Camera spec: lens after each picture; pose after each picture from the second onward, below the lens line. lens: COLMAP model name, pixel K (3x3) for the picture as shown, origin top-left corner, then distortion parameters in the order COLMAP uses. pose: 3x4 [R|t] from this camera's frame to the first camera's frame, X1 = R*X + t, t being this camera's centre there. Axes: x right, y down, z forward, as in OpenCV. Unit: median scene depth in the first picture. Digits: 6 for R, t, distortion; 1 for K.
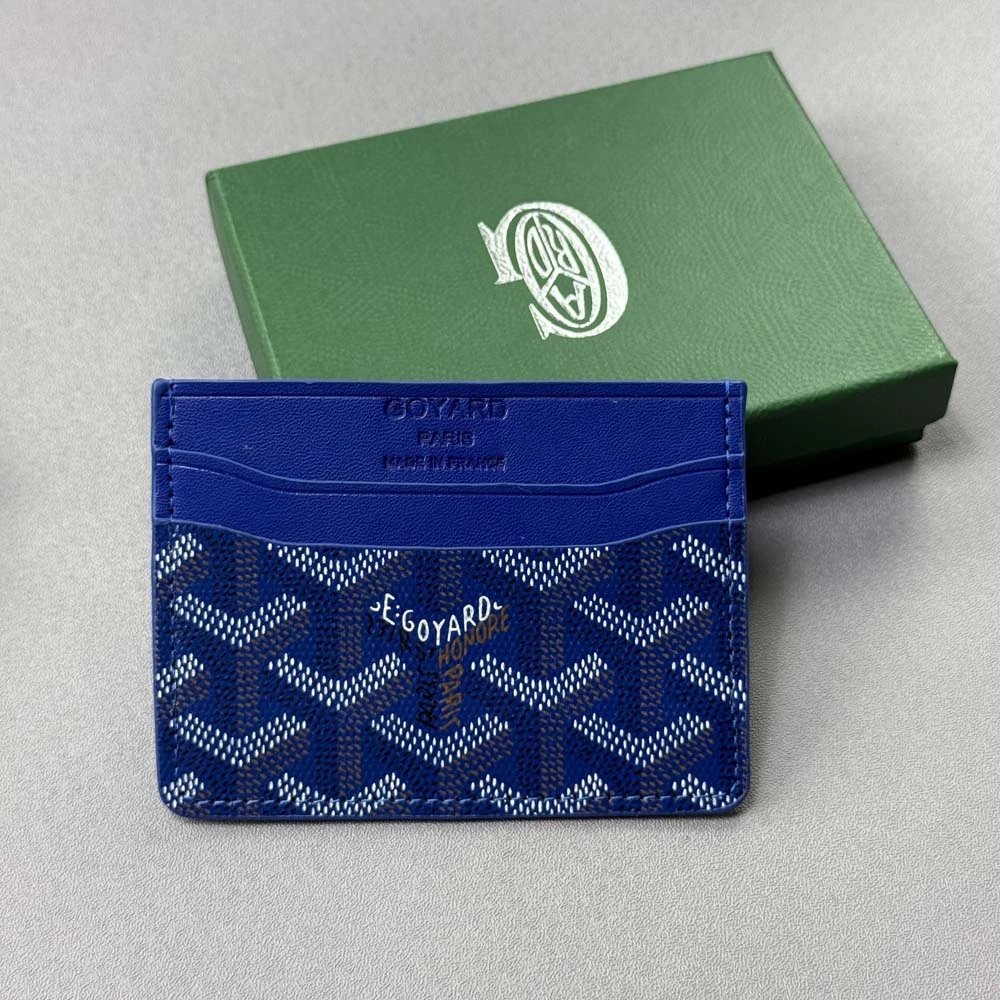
lens RADIAL K [[1874.1, 0, 496.3], [0, 1874.1, 503.9], [0, 0, 1]] dist [0.133348, 0.000000]
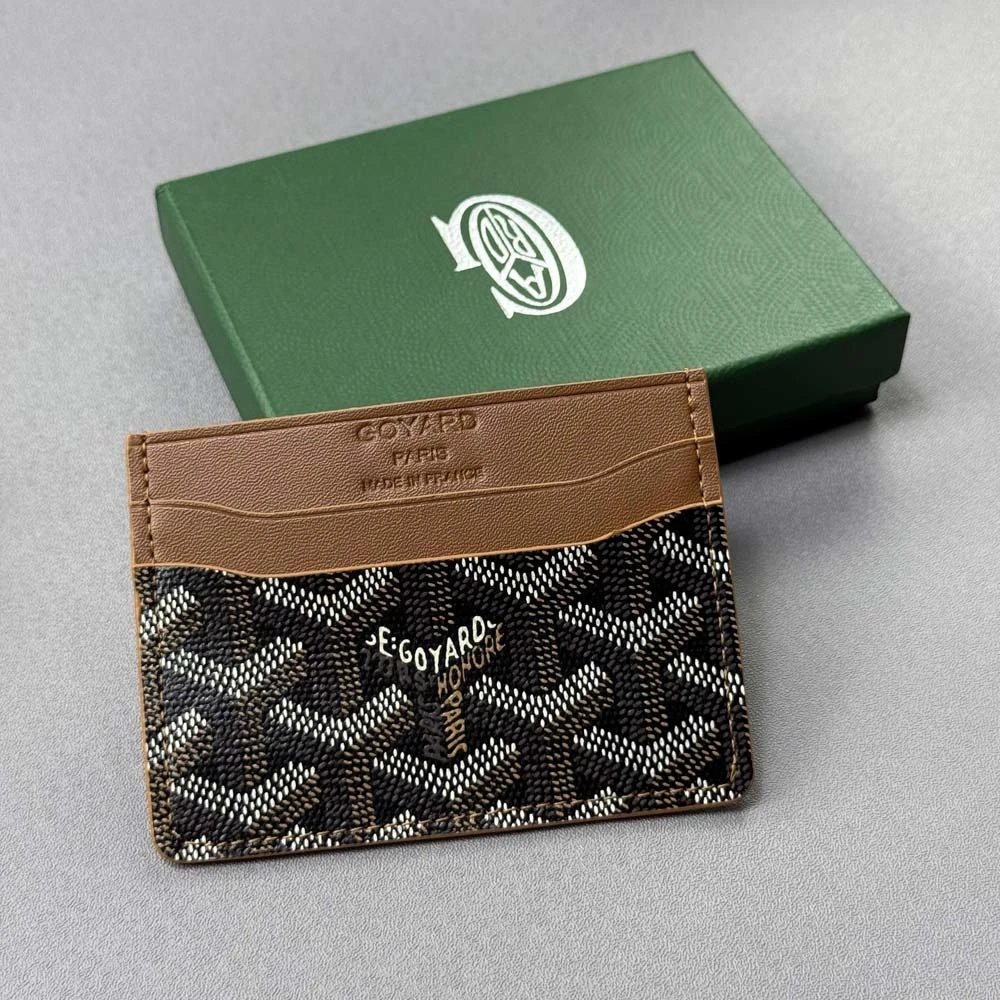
lens RADIAL K [[1874.1, 0, 502.6], [0, 1874.1, 500.4], [0, 0, 1]] dist [0.133348, 0.000000]
pose [[0.994829, -0.067582, 0.075810, -0.059881], [0.073277, 0.994485, -0.075040, 0.083907], [-0.070320, 0.080207, 0.994295, -0.001741]]
